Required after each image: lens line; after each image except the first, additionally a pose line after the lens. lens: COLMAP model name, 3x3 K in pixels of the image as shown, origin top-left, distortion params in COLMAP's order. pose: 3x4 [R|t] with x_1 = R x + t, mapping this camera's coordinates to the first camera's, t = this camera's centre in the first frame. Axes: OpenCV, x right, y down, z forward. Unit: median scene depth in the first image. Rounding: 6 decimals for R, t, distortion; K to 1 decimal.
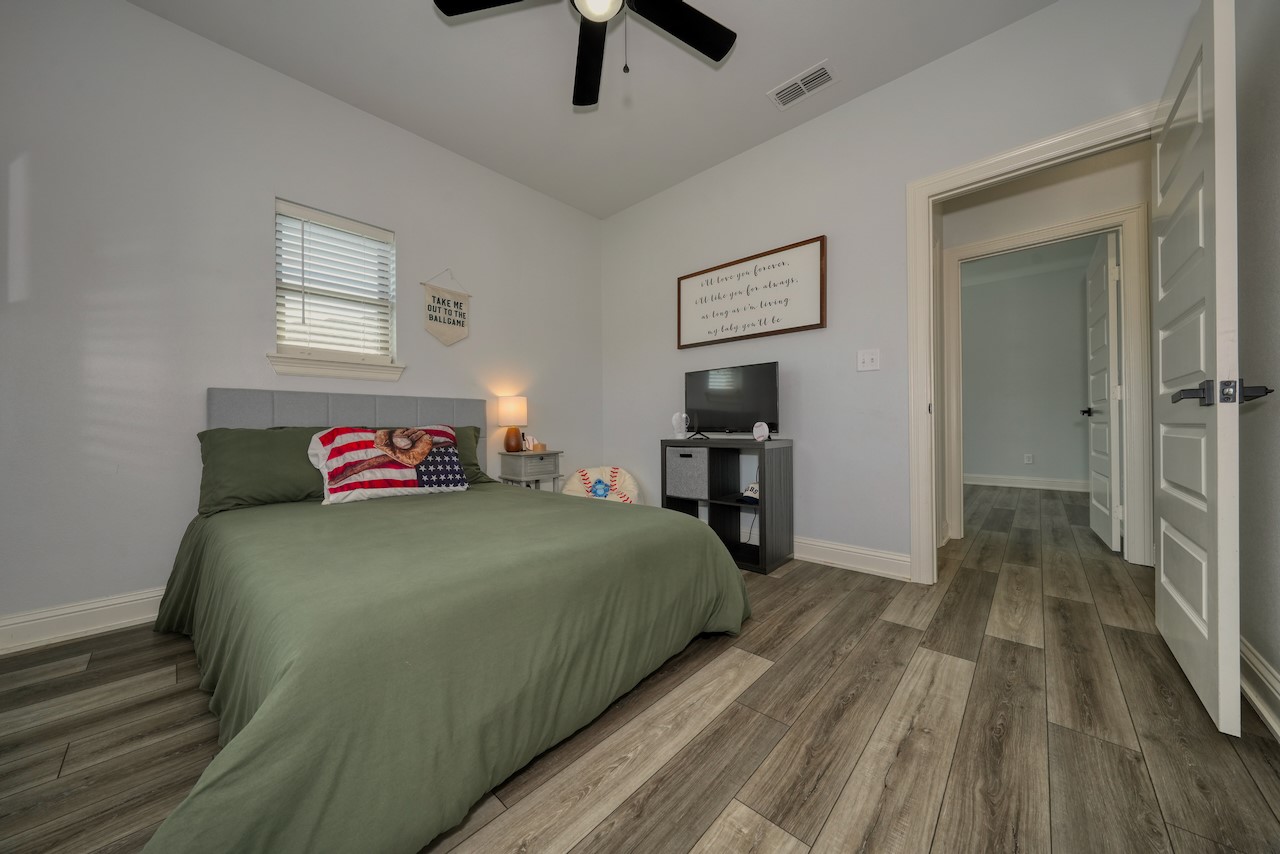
lens RADIAL K [[430.7, 0, 644.6], [0, 430.7, 426.3], [0, 0, 1]] dist [-0.003281, 0.000991]
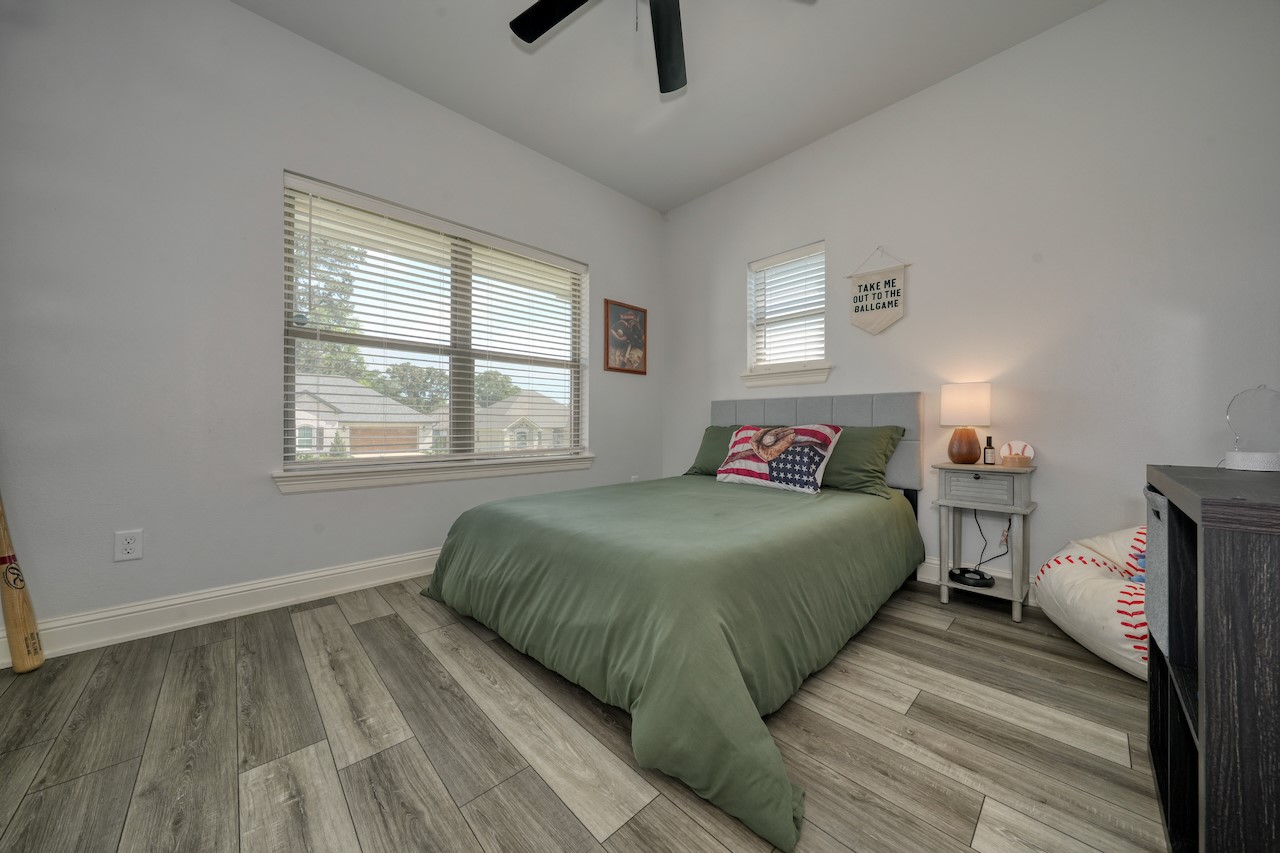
lens RADIAL K [[430.7, 0, 637.5], [0, 430.7, 426.1], [0, 0, 1]] dist [-0.003281, 0.000991]
pose [[-0.072290, 0.009126, -0.997342, 0.606005], [-0.005109, 0.999942, 0.009520, -0.007544], [0.997371, 0.005783, -0.072239, 0.762226]]
